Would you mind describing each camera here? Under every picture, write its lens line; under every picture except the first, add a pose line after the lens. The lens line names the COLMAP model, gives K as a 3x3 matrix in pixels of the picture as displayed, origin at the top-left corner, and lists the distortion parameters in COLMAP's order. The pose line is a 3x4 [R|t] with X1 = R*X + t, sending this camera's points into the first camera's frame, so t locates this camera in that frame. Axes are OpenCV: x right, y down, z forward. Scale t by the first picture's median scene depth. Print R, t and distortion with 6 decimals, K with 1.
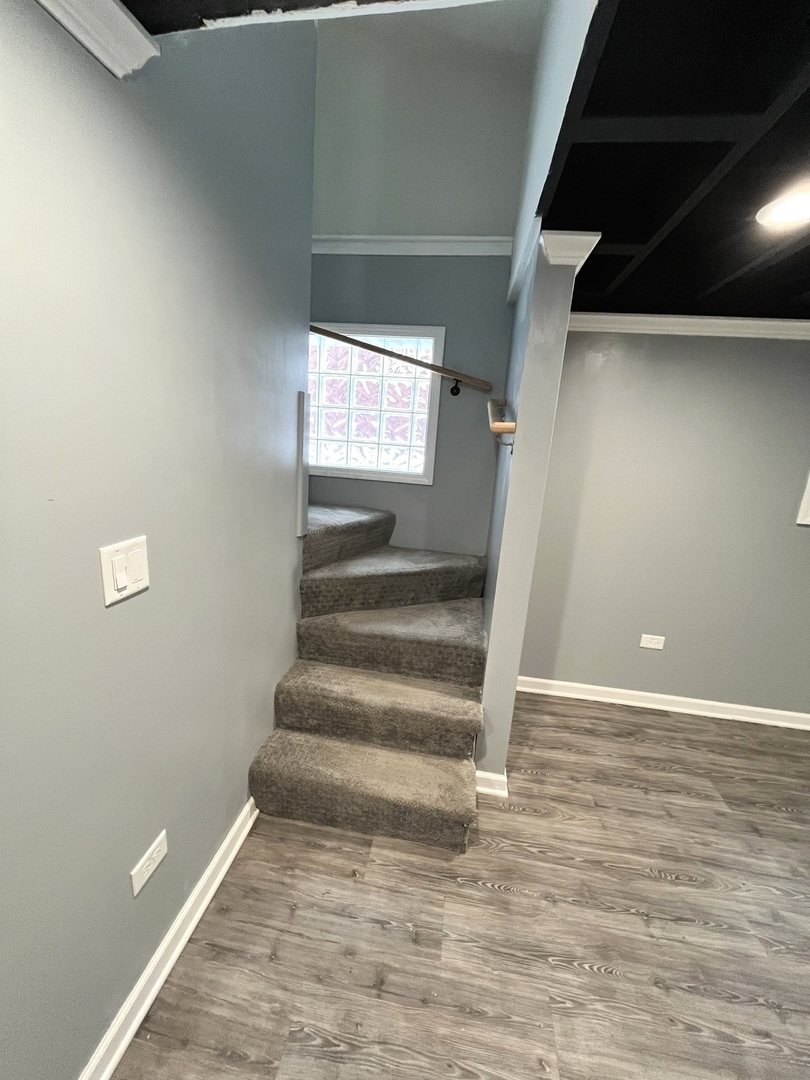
lens RADIAL K [[434.0, 0, 400.7], [0, 434.0, 538.2], [0, 0, 1]] dist [-0.001281, -0.000898]
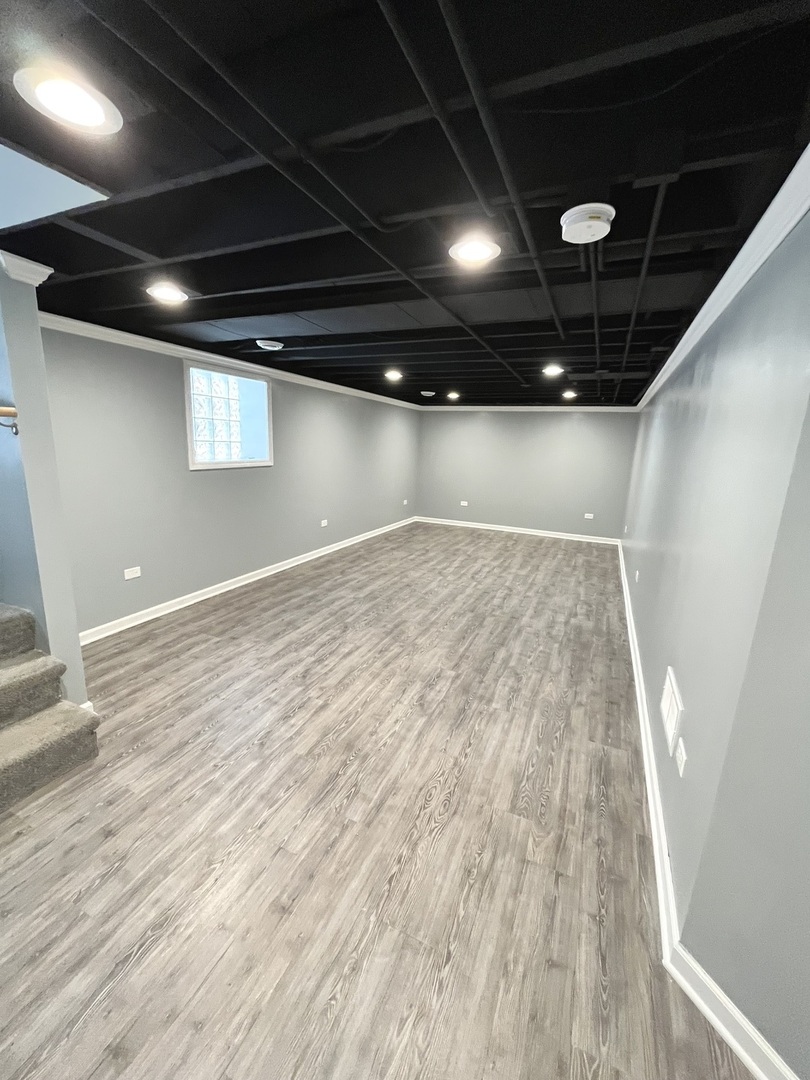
lens RADIAL K [[434.0, 0, 402.7], [0, 434.0, 542.2], [0, 0, 1]] dist [-0.001281, -0.000898]
pose [[0.269358, -0.269541, 0.924551, -0.549708], [0.194699, 0.955450, 0.221826, 0.024703], [-0.943153, 0.120259, 0.309838, -0.270038]]
